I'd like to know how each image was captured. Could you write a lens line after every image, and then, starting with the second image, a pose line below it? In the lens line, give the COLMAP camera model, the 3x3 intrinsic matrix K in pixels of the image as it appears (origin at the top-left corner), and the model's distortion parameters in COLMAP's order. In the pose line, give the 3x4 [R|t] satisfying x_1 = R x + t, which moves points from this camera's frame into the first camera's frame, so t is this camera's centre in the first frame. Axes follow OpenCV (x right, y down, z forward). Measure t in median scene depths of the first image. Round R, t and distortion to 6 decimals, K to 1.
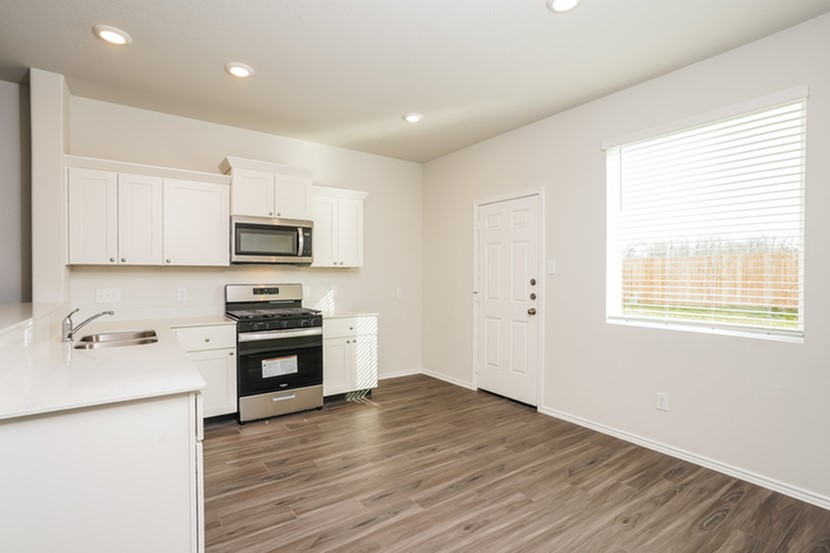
lens RADIAL K [[416.9, 0, 415.0], [0, 416.9, 276.5], [0, 0, 1]] dist [-0.016527, 0.001792]
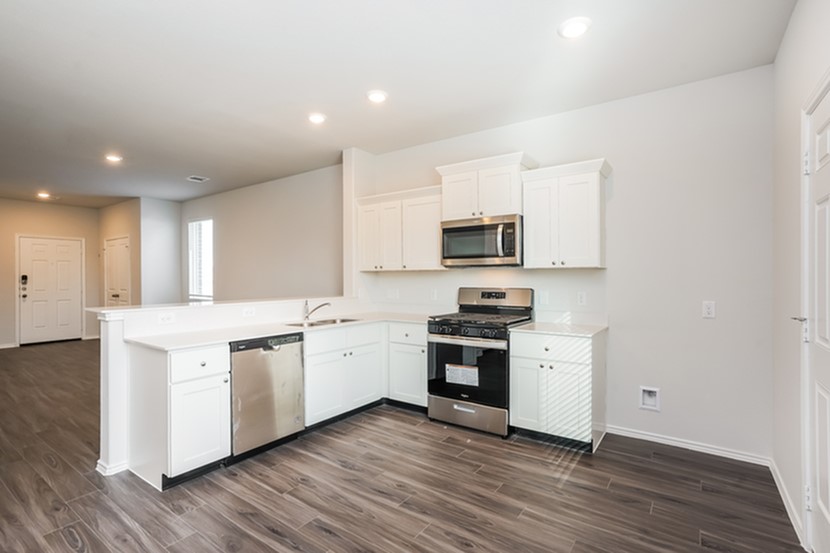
lens RADIAL K [[416.9, 0, 415.0], [0, 416.9, 276.5], [0, 0, 1]] dist [-0.016527, 0.001792]
pose [[0.286804, -0.001416, -0.957988, 0.555702], [0.001887, 0.999998, -0.000913, -0.007483], [0.957987, -0.001546, 0.286806, 0.625232]]
